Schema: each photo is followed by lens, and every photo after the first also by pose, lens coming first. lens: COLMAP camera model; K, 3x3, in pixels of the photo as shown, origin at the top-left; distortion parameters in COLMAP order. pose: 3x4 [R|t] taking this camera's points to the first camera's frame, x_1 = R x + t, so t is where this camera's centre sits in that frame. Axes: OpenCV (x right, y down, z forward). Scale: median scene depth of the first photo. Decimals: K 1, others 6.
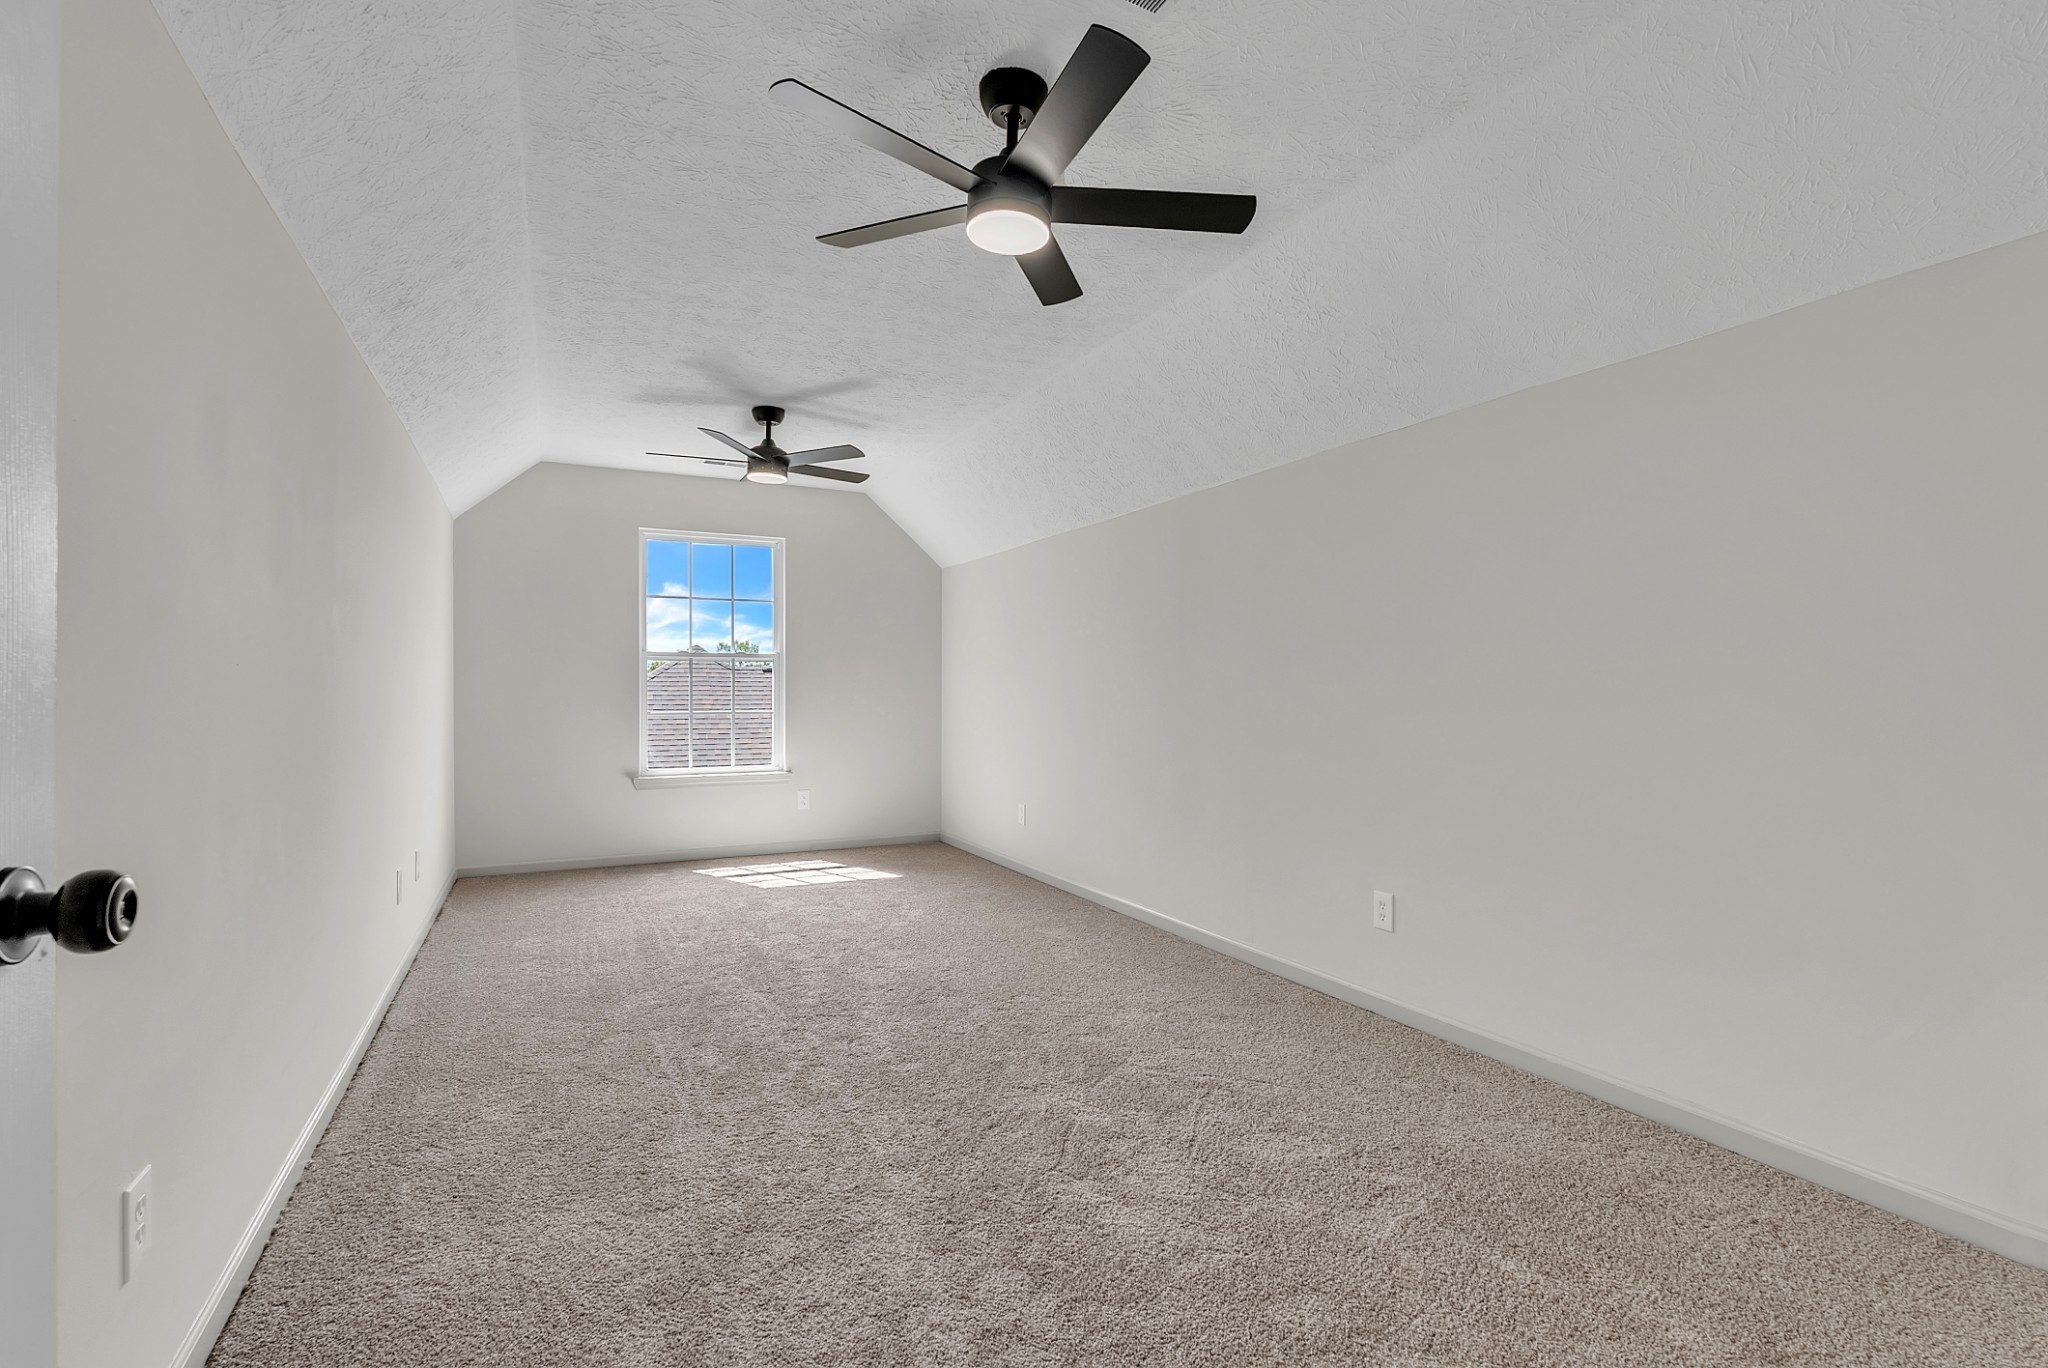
lens RADIAL K [[932.6, 0, 1027.7], [0, 932.6, 683.1], [0, 0, 1]] dist [0.001891, 0.000529]
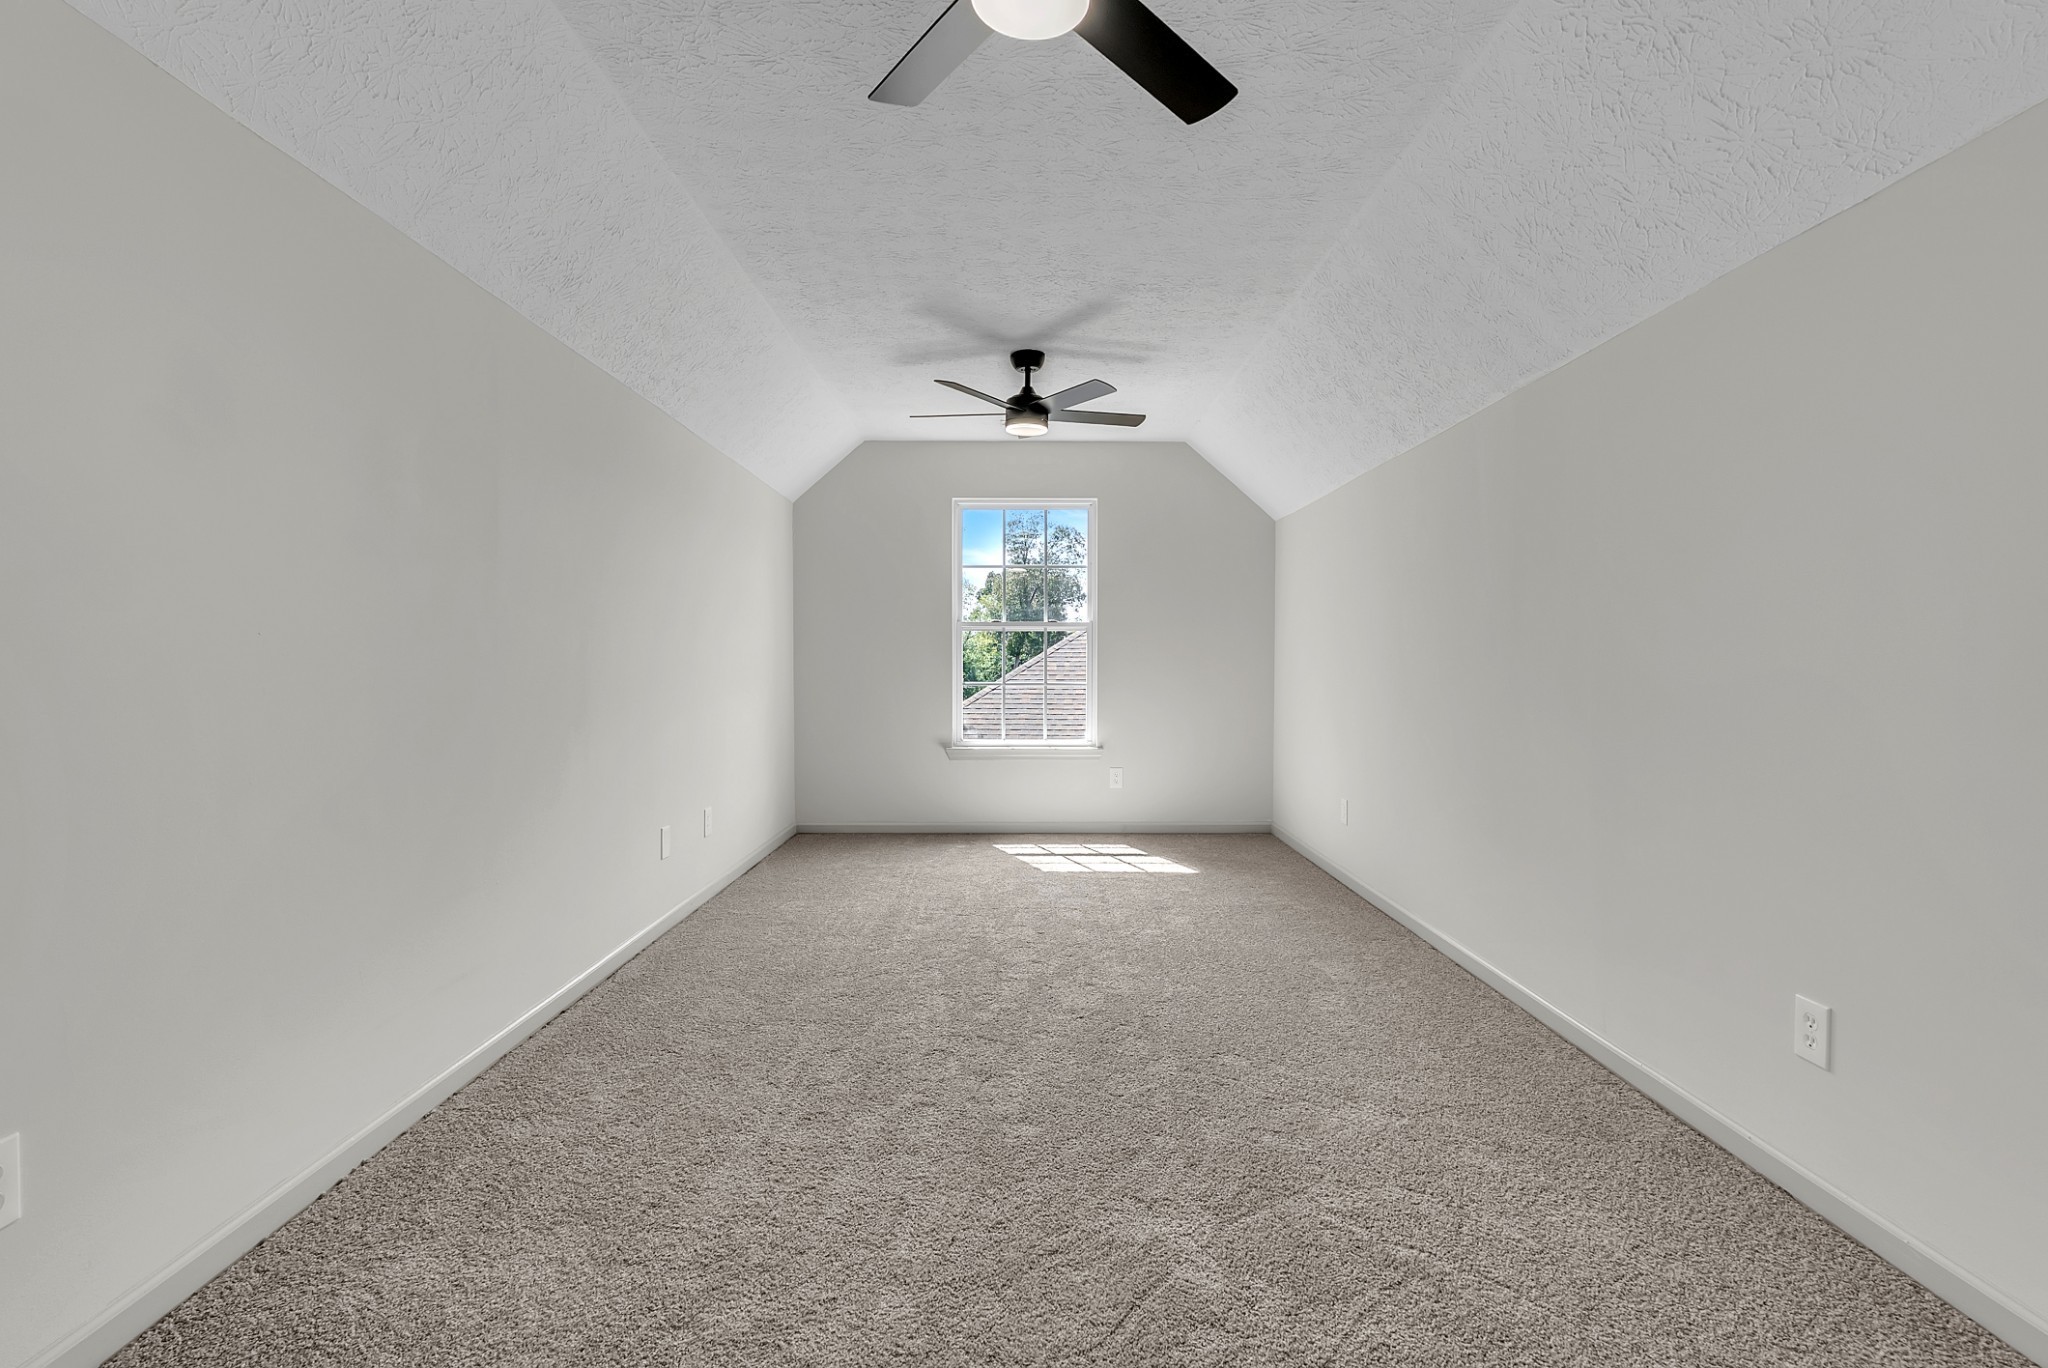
lens RADIAL K [[939.6, 0, 1026.6], [0, 939.6, 673.7], [0, 0, 1]] dist [0.000357, 0.000932]
pose [[0.898043, 0.006588, -0.439859, 0.152754], [0.002161, 0.999810, 0.019387, 0.003213], [0.439903, -0.018361, 0.897857, 0.193332]]
